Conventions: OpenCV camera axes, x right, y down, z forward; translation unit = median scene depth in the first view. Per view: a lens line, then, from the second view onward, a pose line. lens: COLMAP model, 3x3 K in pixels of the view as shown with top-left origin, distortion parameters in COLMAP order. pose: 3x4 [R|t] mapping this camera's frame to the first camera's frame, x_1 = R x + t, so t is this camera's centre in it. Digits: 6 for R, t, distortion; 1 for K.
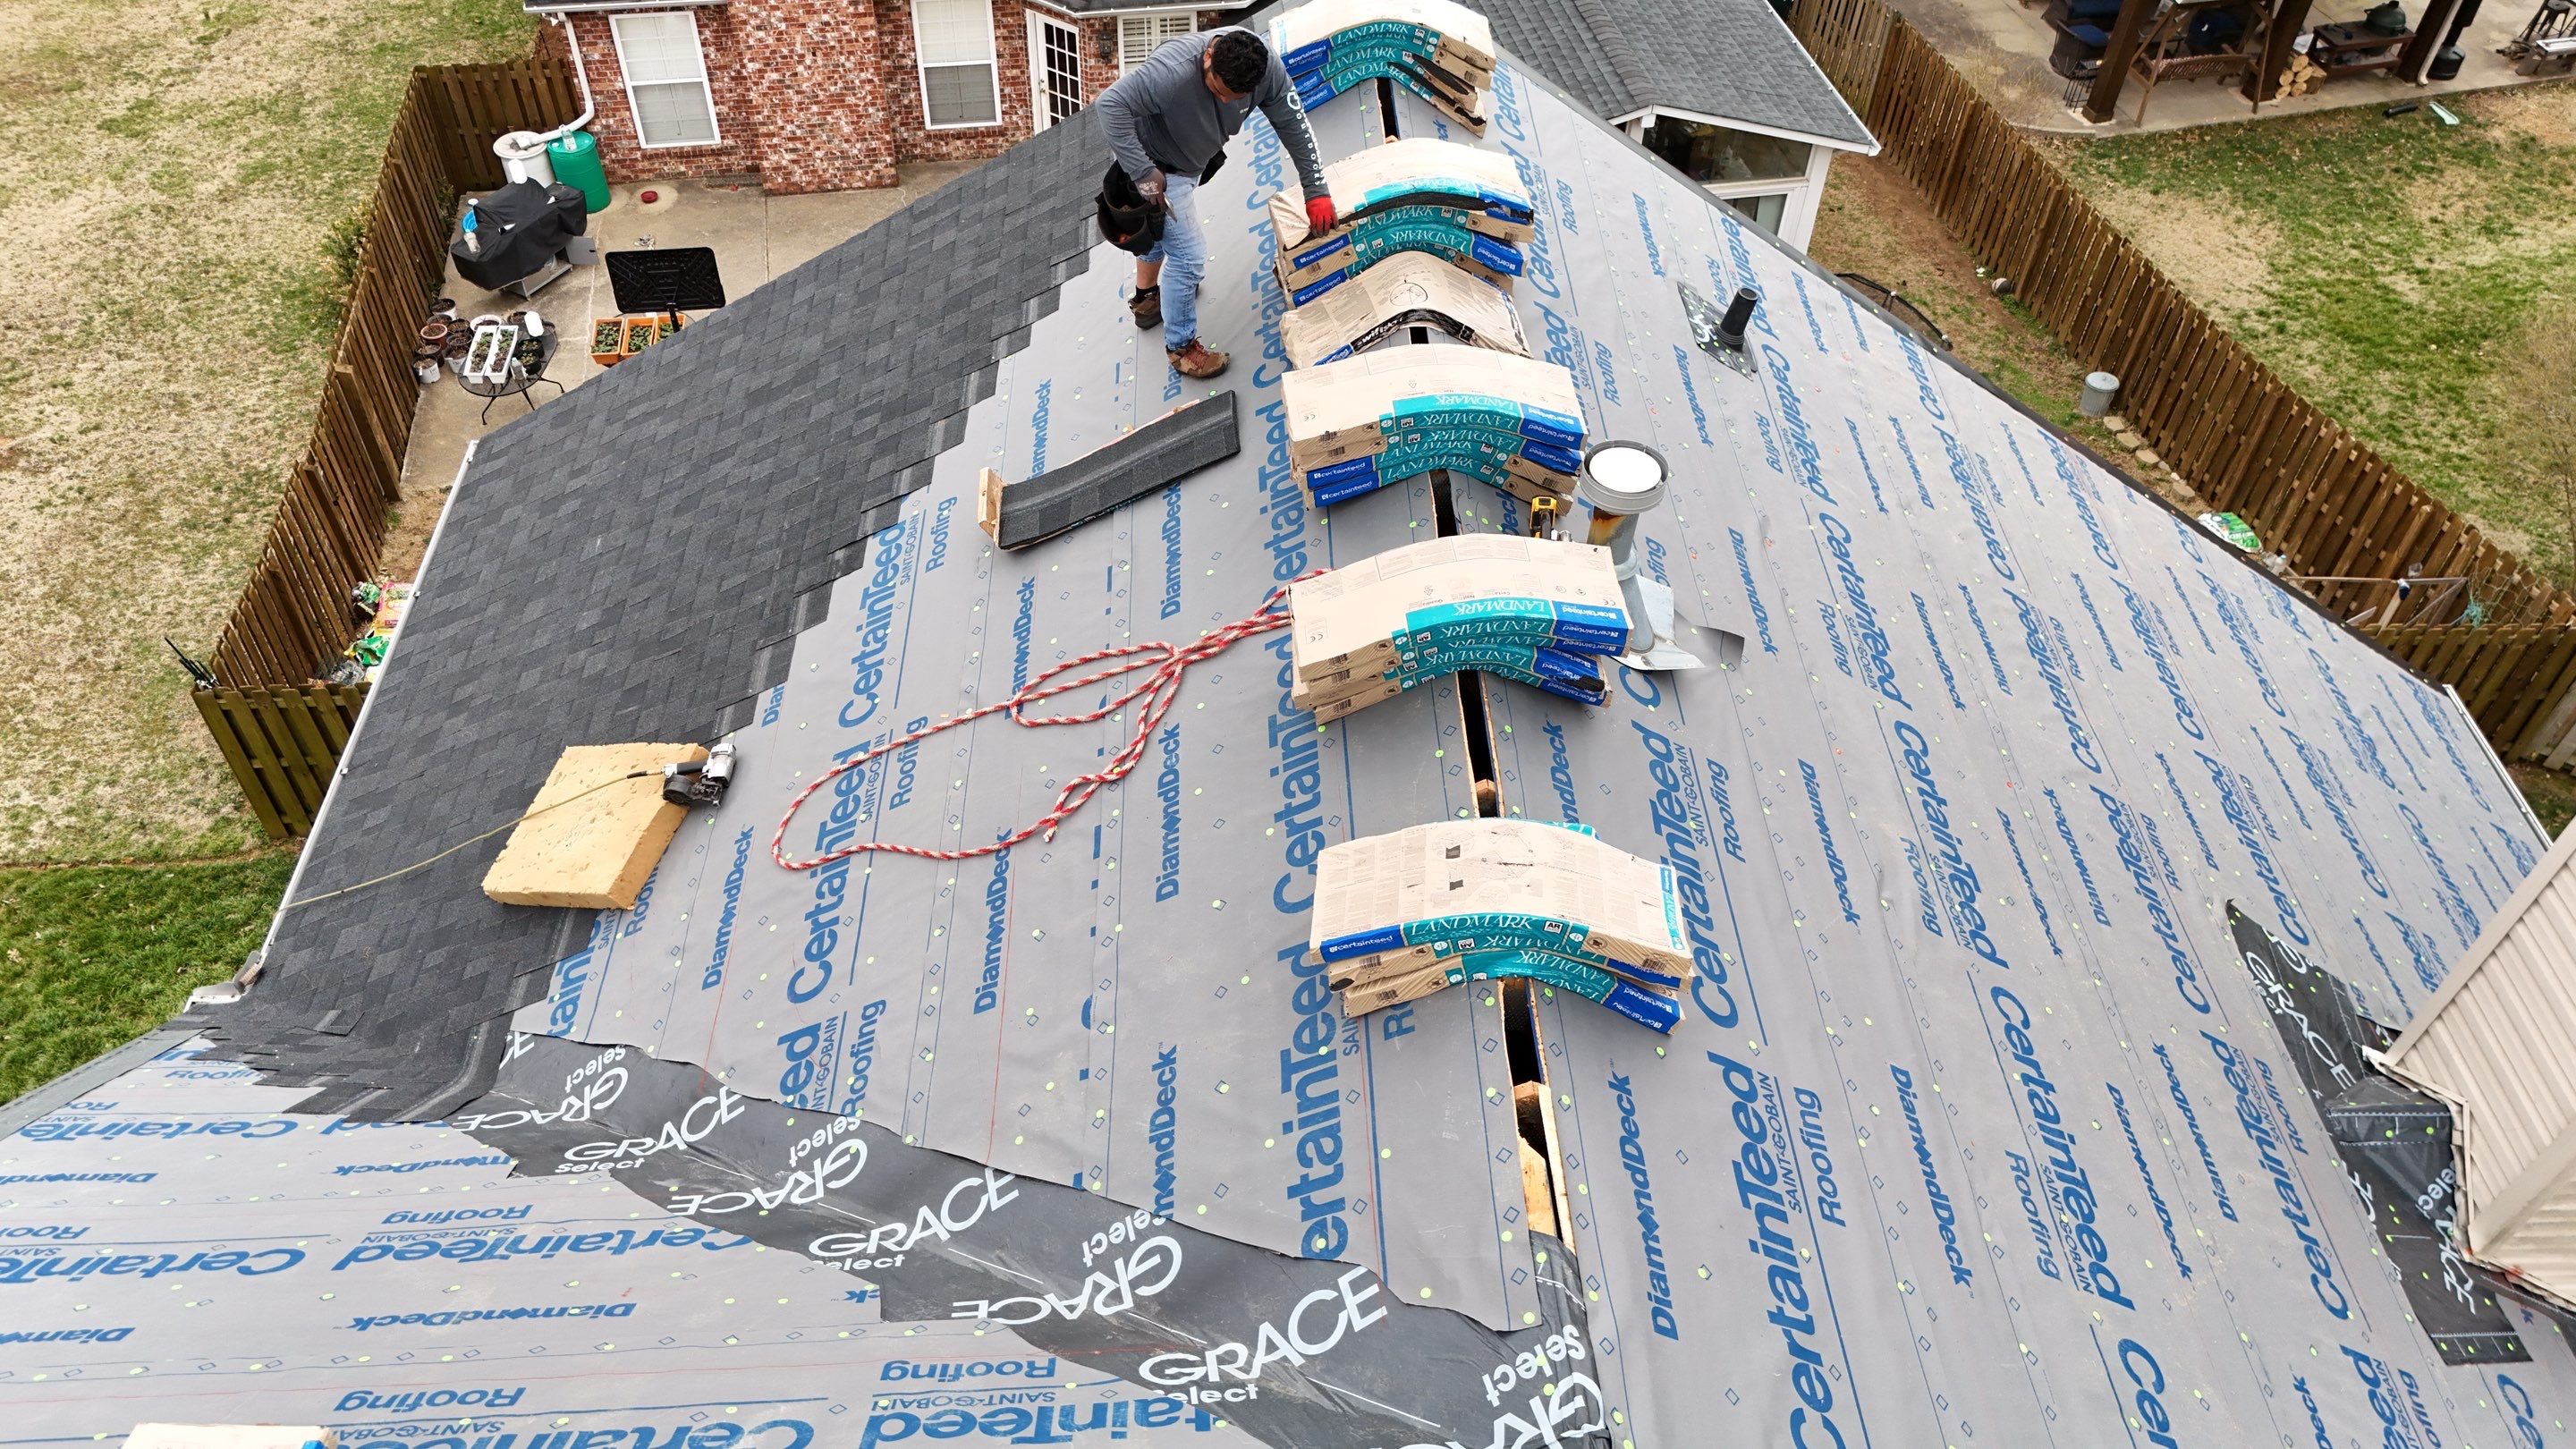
lens RADIAL K [[1887.3, 0, 1288.7], [0, 1887.3, 721.3], [0, 0, 1]] dist [0.079482, -0.077607]
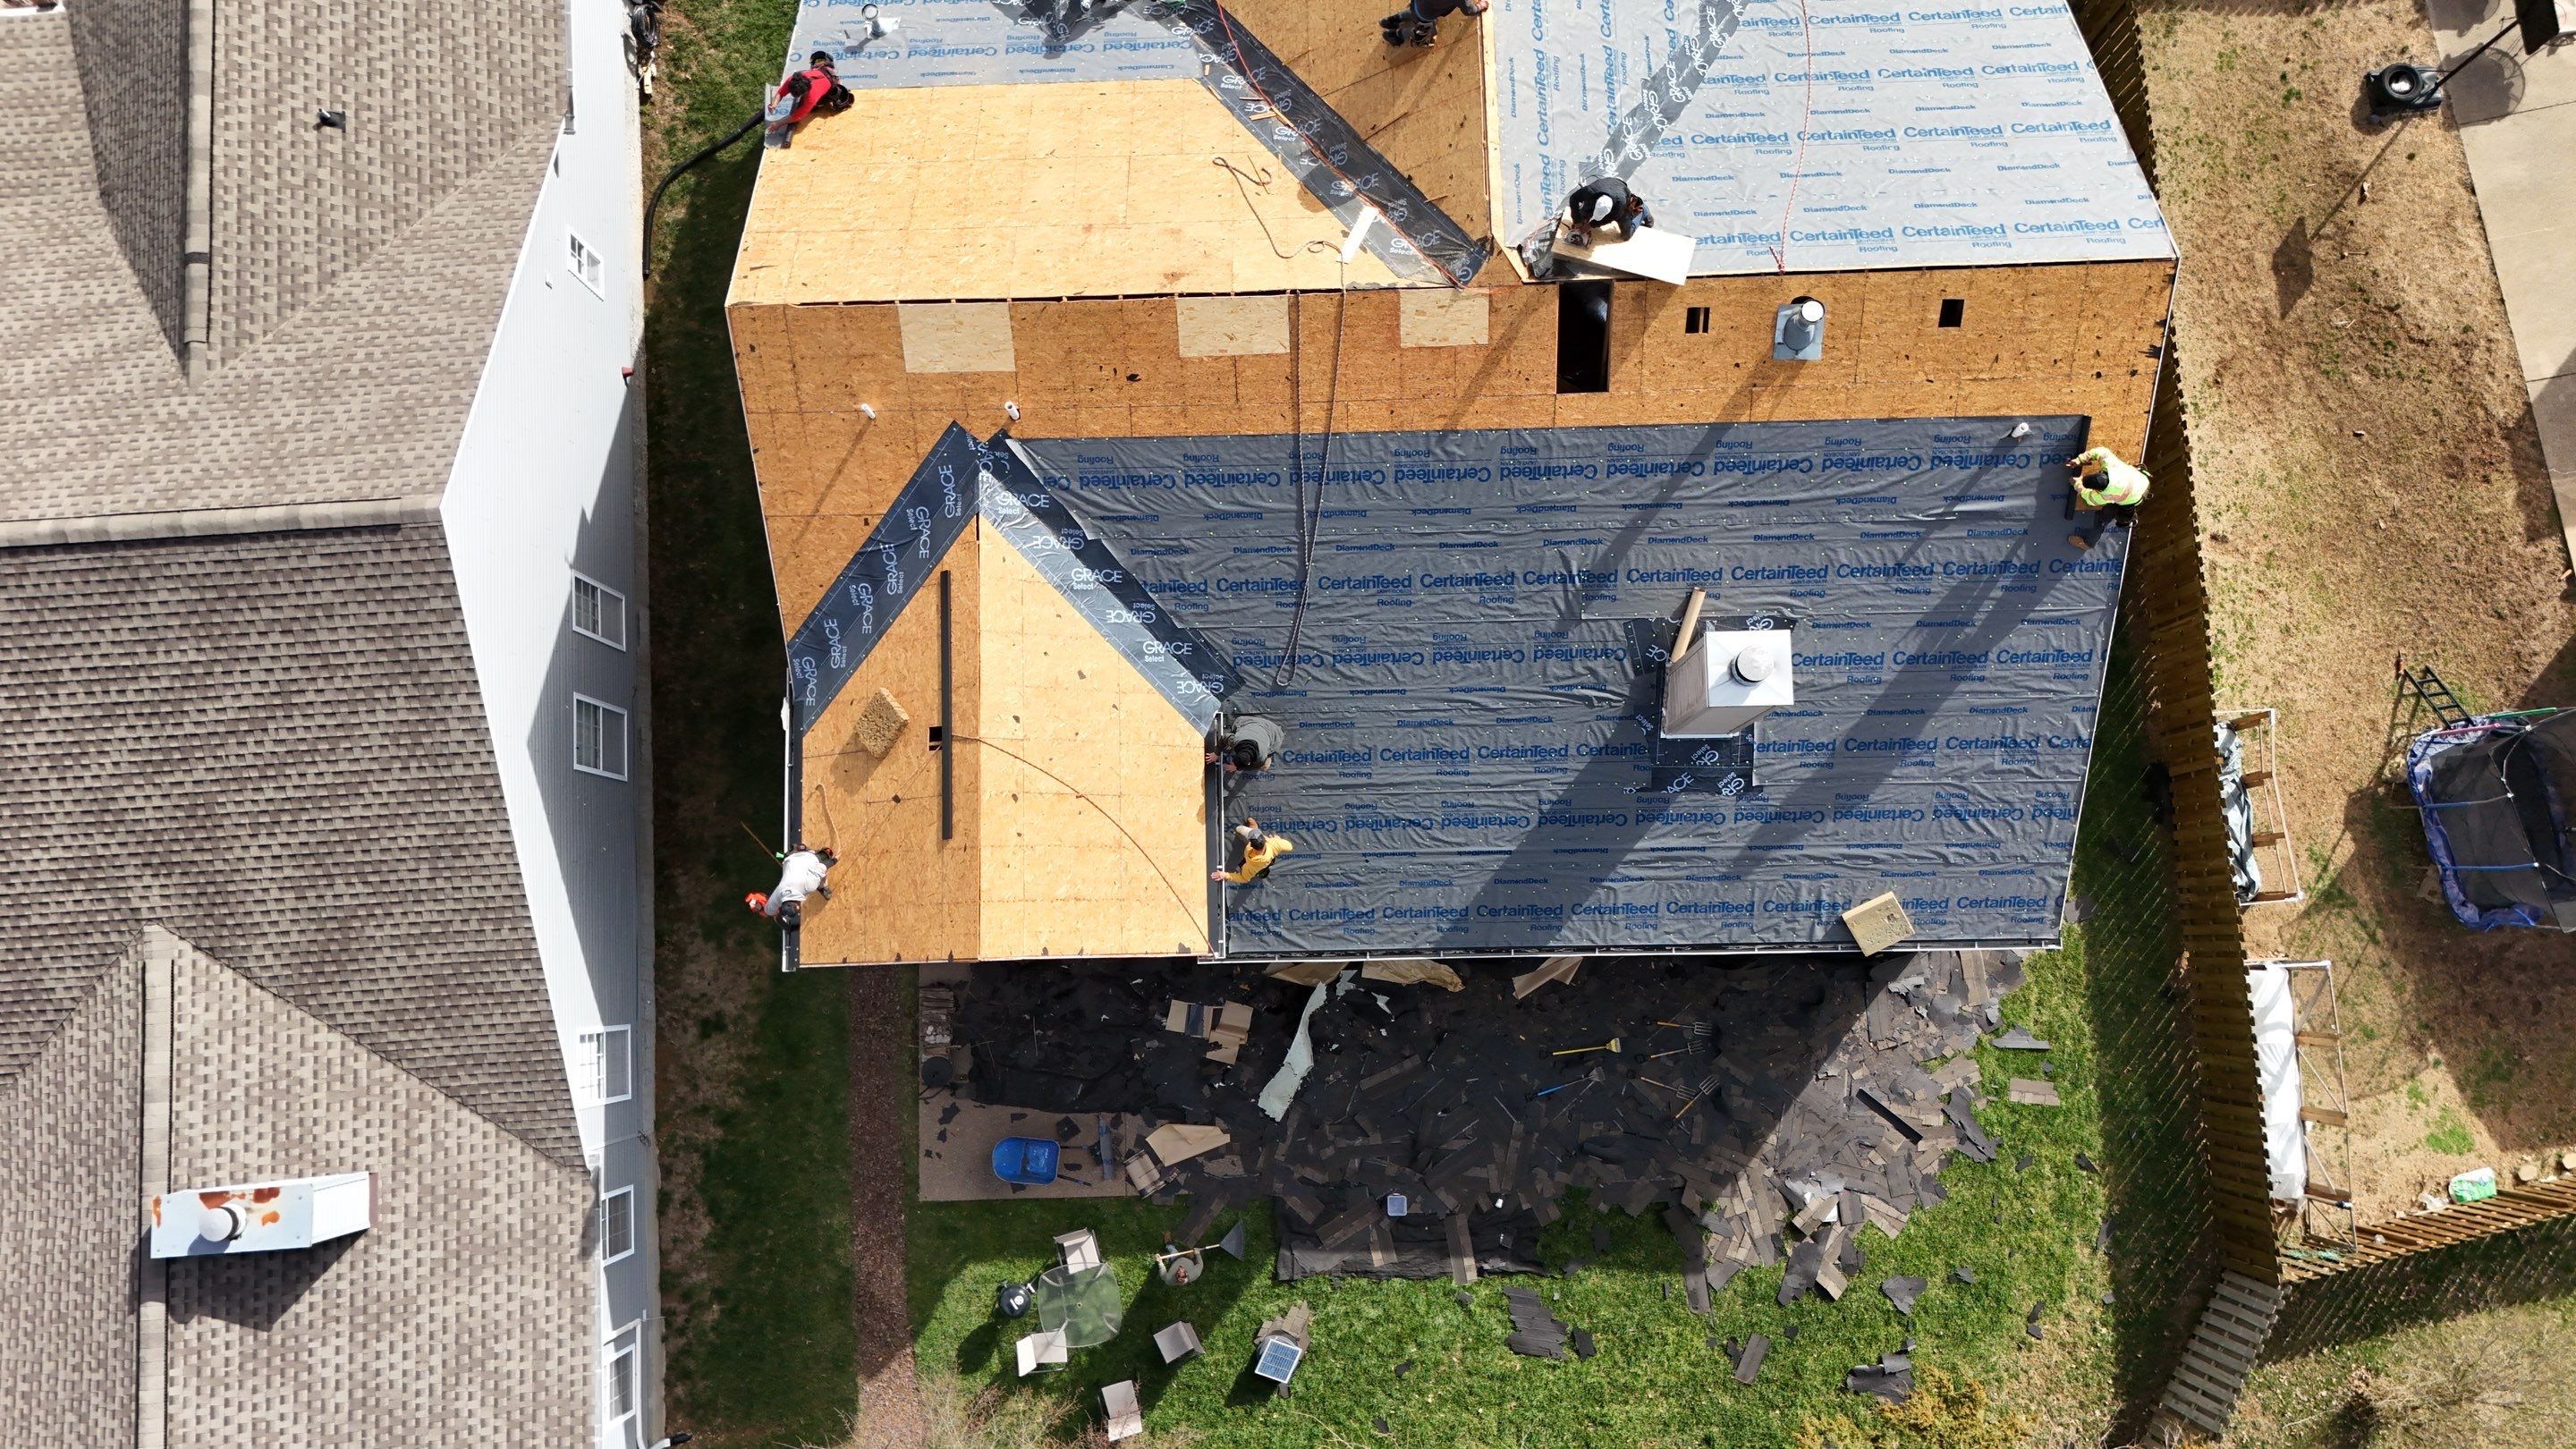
lens RADIAL K [[1887.3, 0, 1296.6], [0, 1887.3, 714.4], [0, 0, 1]] dist [0.079482, -0.077607]
pose [[-0.016988, 0.988964, -0.147181, 0.338054], [-0.704843, 0.092560, 0.703299, -0.437792], [0.709160, 0.115688, 0.695491, -0.478308]]
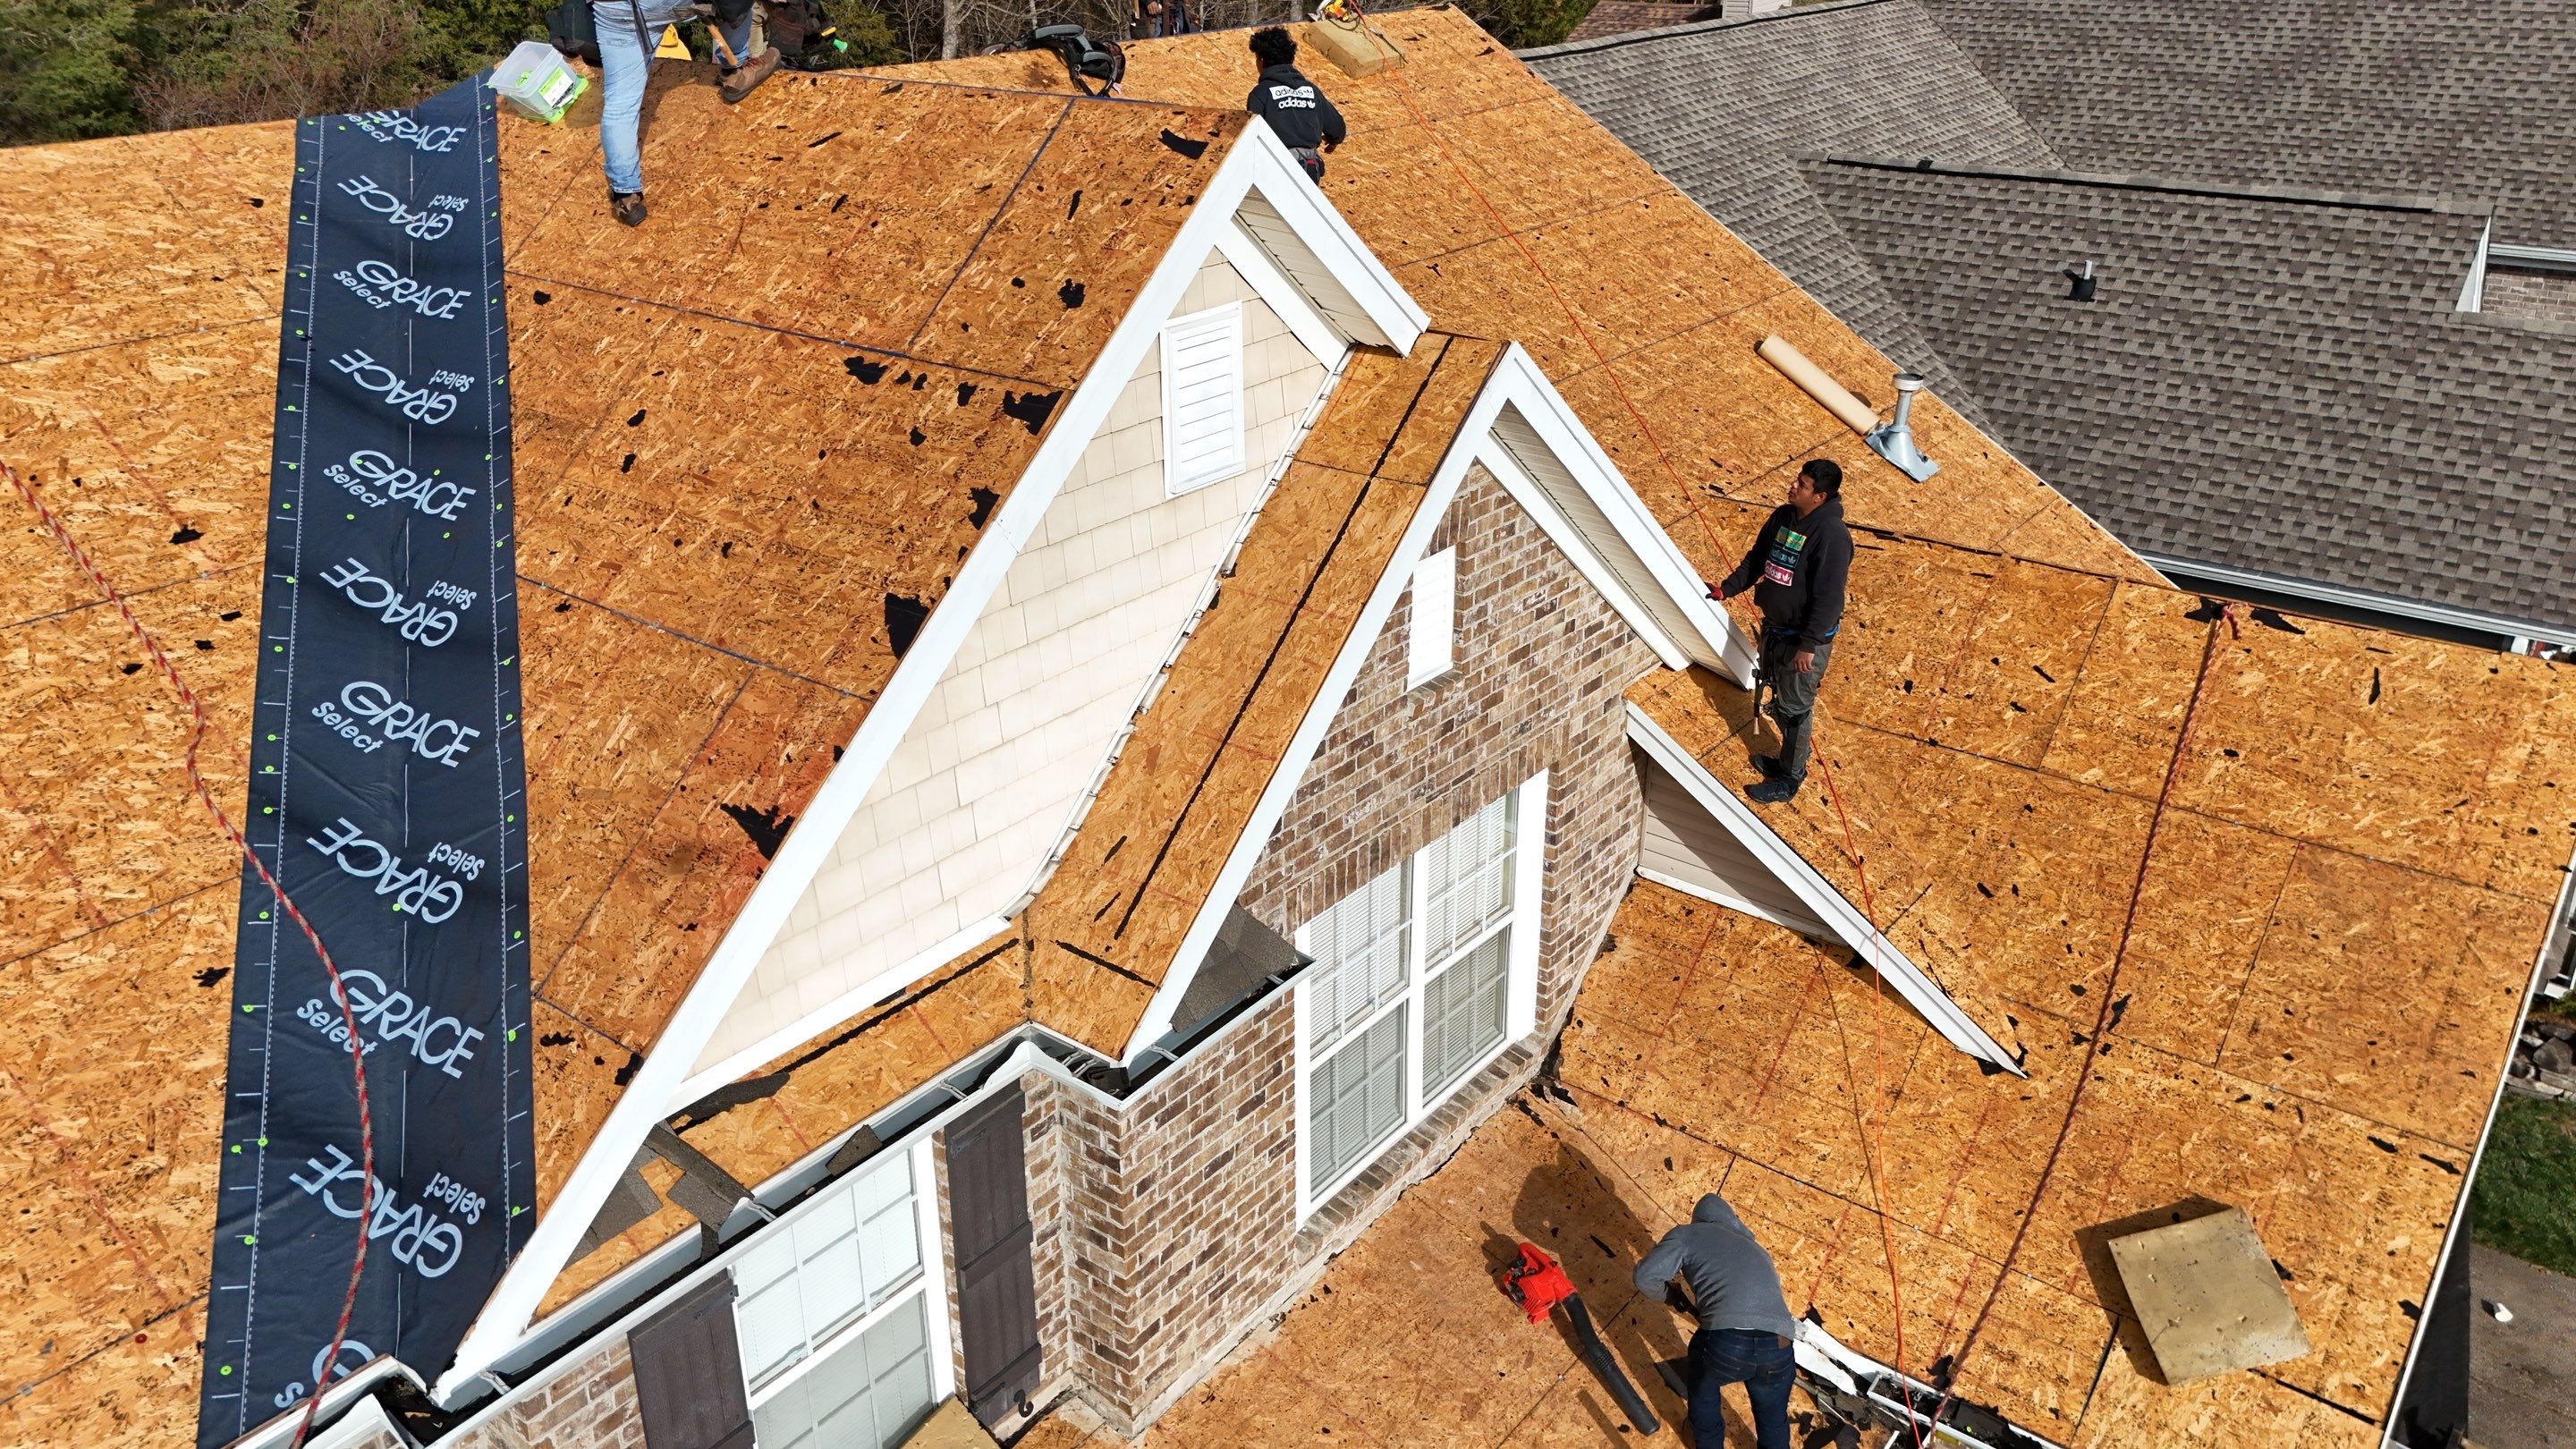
lens RADIAL K [[1887.3, 0, 1293.9], [0, 1887.3, 726.2], [0, 0, 1]] dist [0.079482, -0.077607]
pose [[-0.760853, -0.289932, 0.580553, -0.348983], [0.455955, 0.397731, 0.796188, -0.104895], [-0.461744, 0.870488, -0.170419, 0.242198]]
